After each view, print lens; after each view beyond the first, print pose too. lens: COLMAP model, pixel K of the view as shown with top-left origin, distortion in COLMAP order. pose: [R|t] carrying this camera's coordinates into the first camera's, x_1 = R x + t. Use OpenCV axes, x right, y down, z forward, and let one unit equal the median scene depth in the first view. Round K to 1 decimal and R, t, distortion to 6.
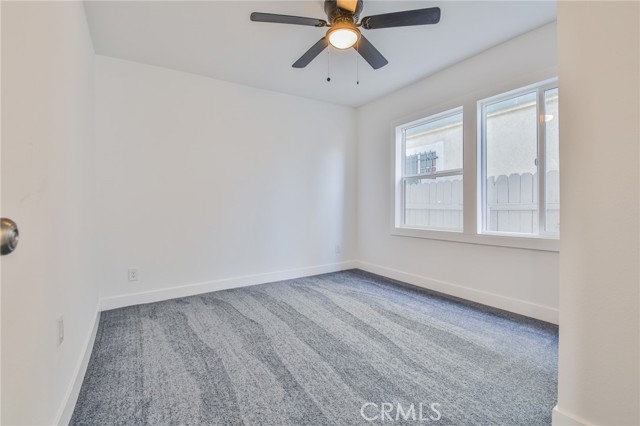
lens RADIAL K [[294.8, 0, 321.7], [0, 294.8, 210.2], [0, 0, 1]] dist [-0.001714, -0.007472]
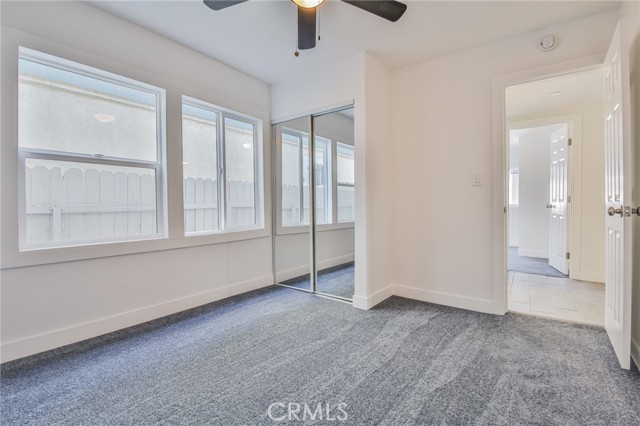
lens RADIAL K [[294.8, 0, 317.8], [0, 294.8, 214.0], [0, 0, 1]] dist [-0.001714, -0.007472]
pose [[-0.352491, -0.010012, 0.935762, -0.500663], [0.018342, 0.999677, 0.017605, -0.000855], [-0.935635, 0.023370, -0.352194, 0.934060]]
